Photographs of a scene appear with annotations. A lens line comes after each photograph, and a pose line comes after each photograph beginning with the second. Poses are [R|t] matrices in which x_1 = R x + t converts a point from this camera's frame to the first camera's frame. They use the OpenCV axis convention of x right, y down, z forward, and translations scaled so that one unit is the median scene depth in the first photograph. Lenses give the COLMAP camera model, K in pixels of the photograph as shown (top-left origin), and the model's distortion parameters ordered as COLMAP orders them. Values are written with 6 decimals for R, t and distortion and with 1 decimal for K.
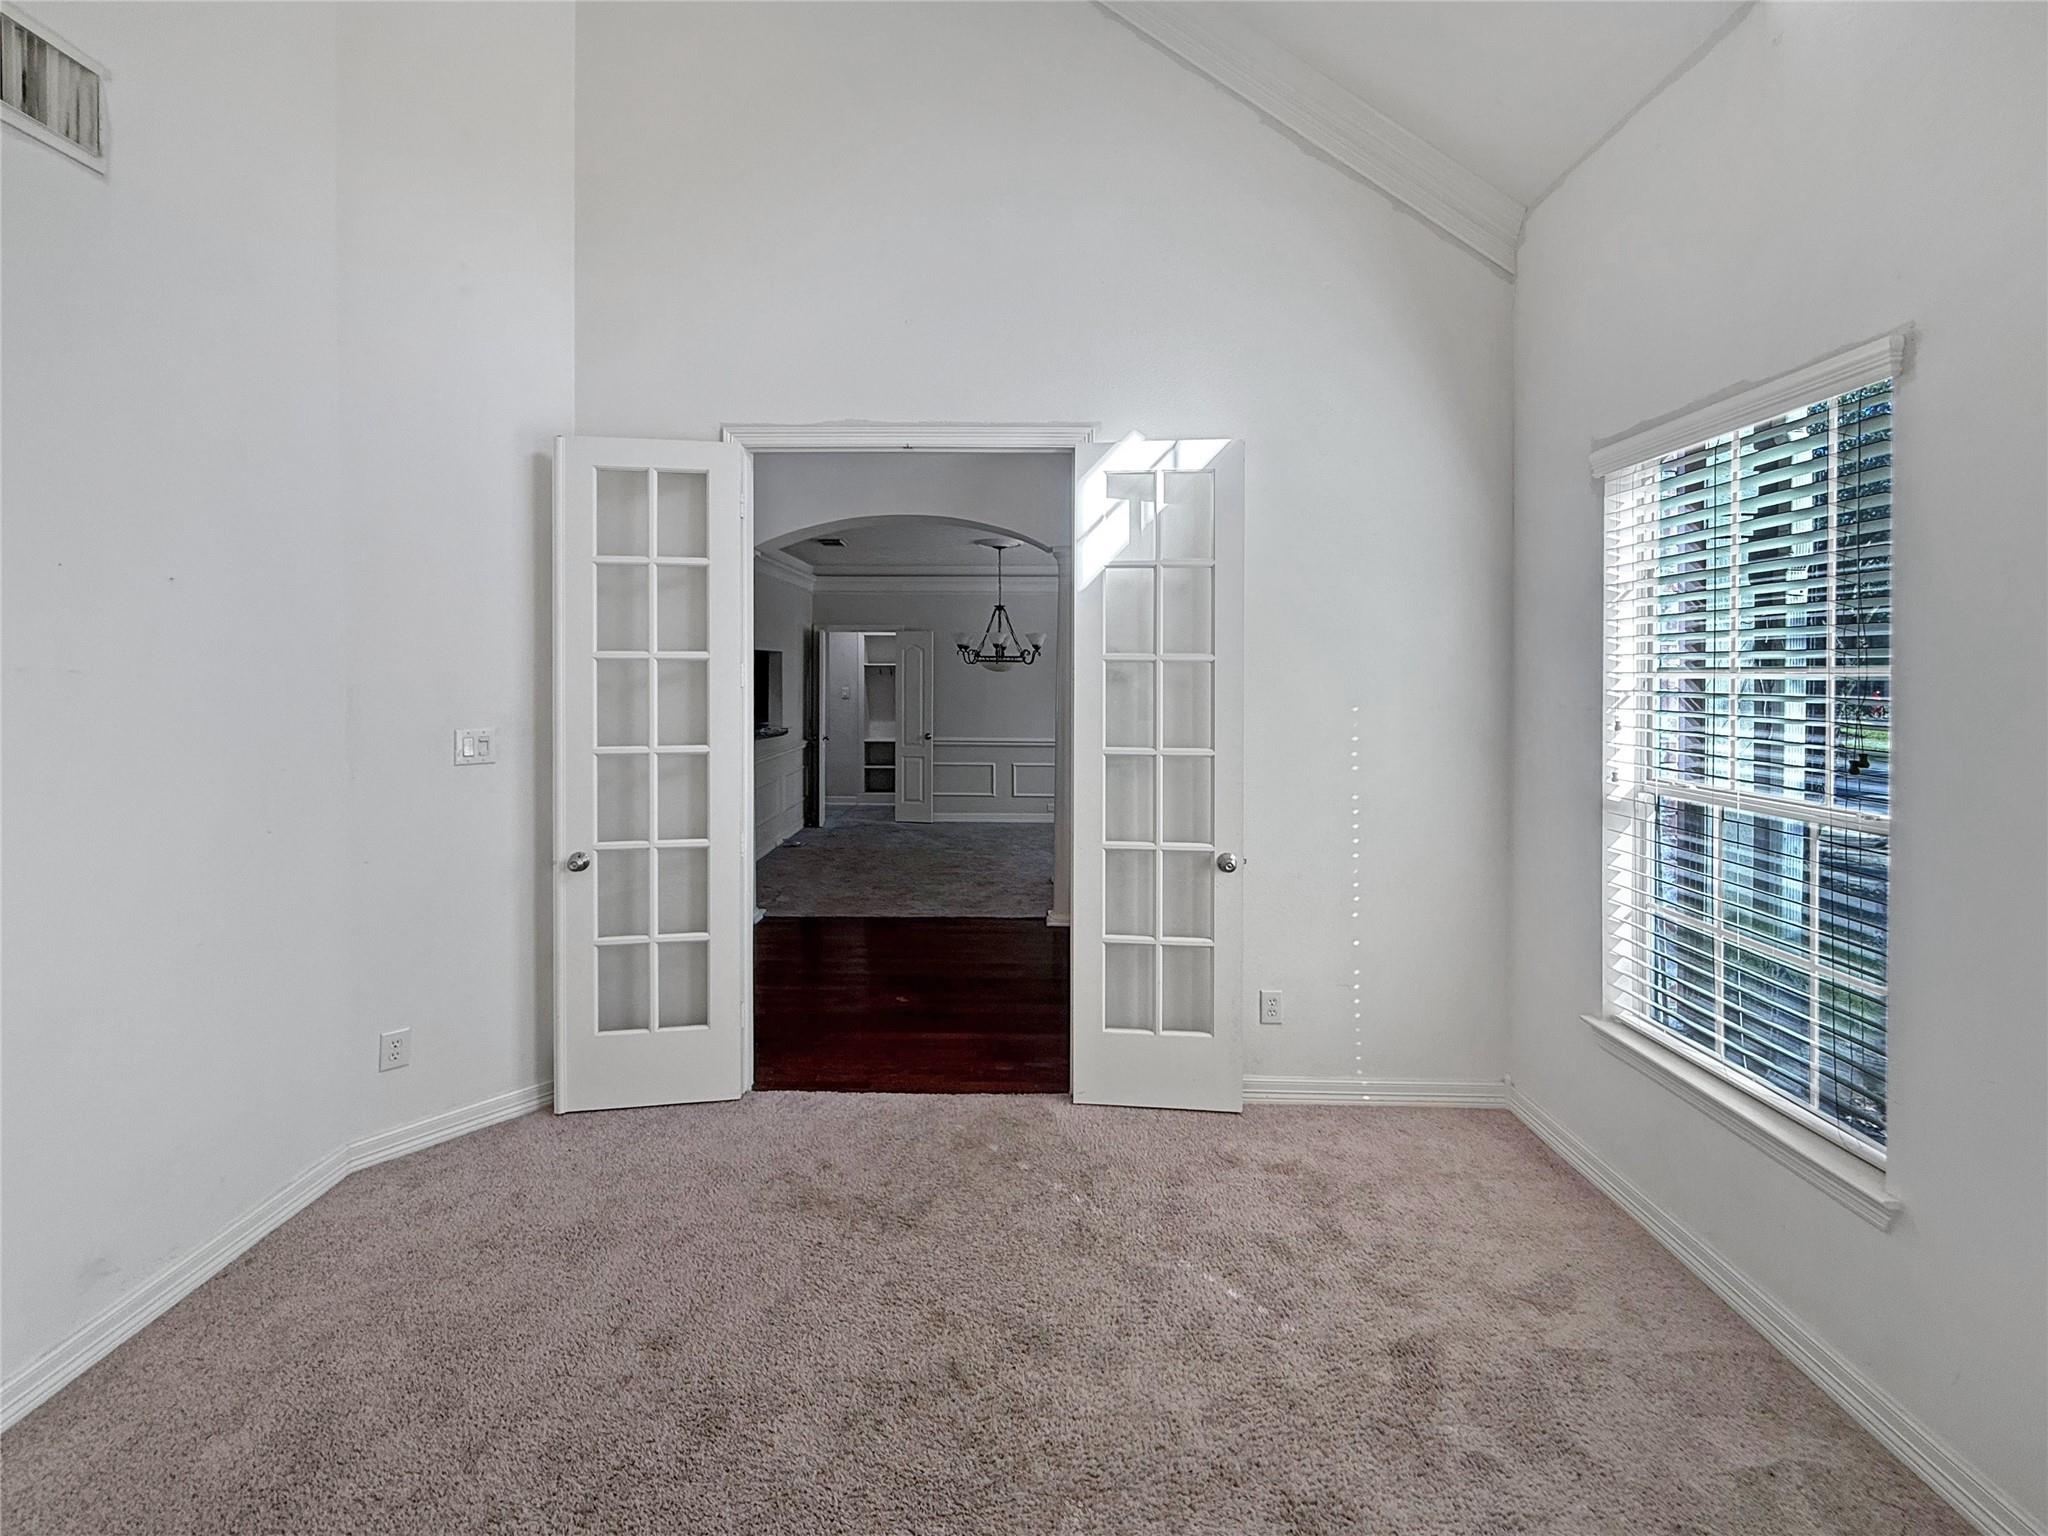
lens RADIAL K [[823.0, 0, 1024.0], [0, 823.0, 768.0], [0, 0, 1]] dist [-0.001900, 0.000048]
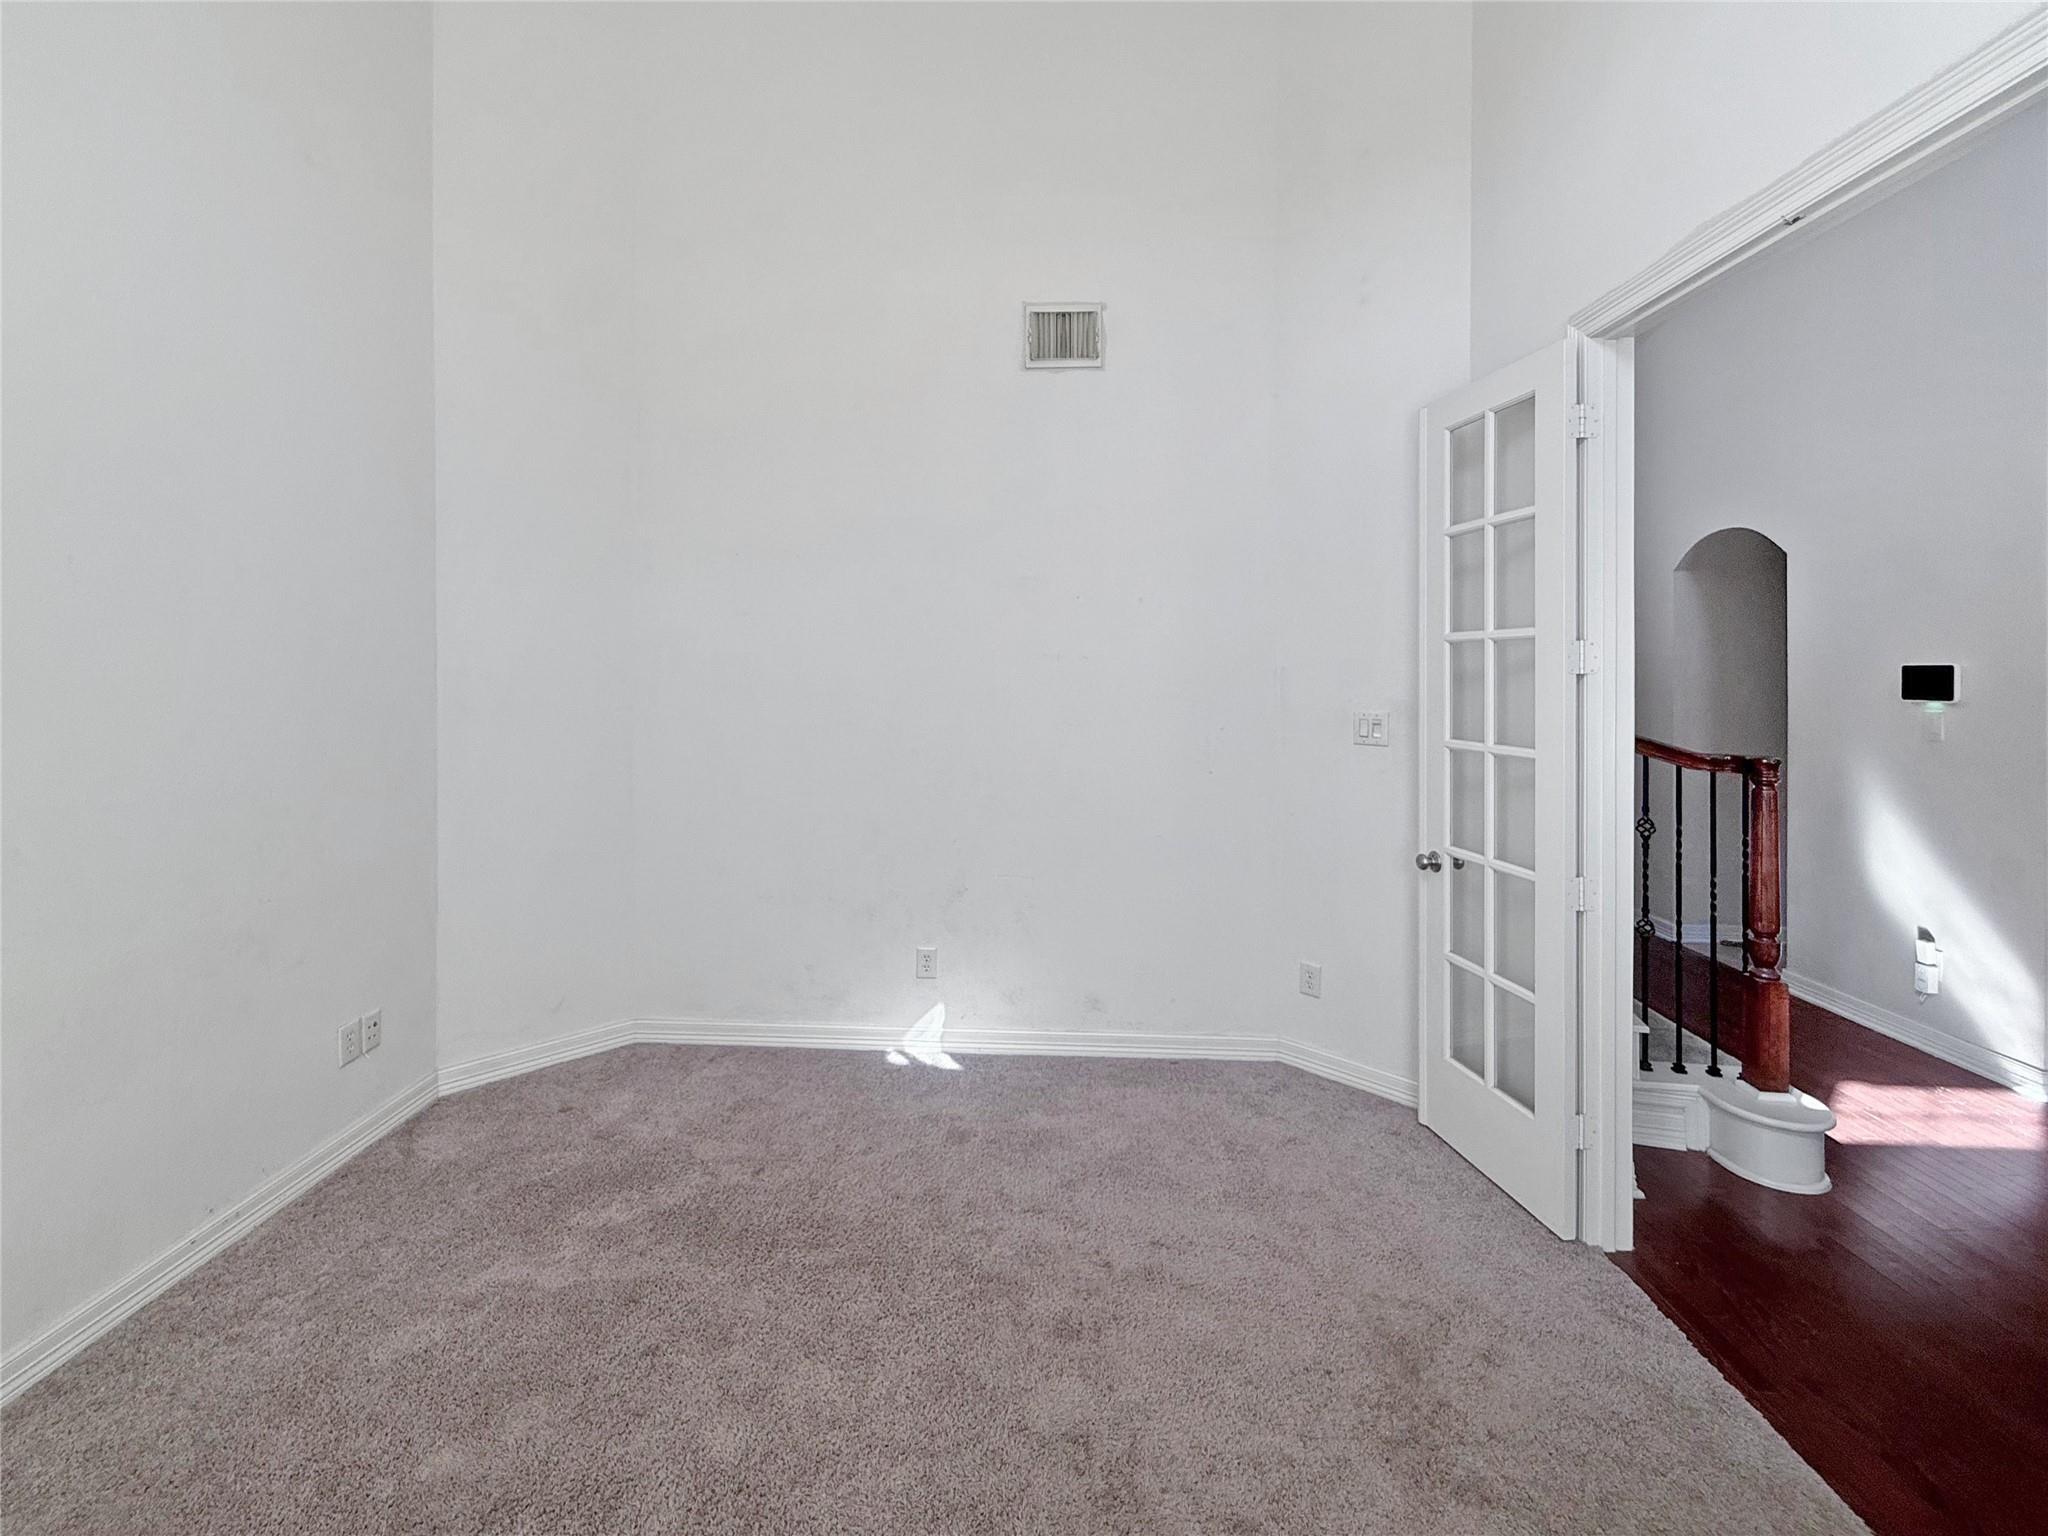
lens RADIAL K [[870.5, 0, 1024.0], [0, 870.5, 768.0], [0, 0, 1]] dist [-0.000078, -0.000017]
pose [[-0.021111, 0.105457, -0.994200, 0.478554], [-0.119603, 0.987014, 0.107234, -0.044559], [0.992597, 0.121173, -0.008224, 0.586983]]
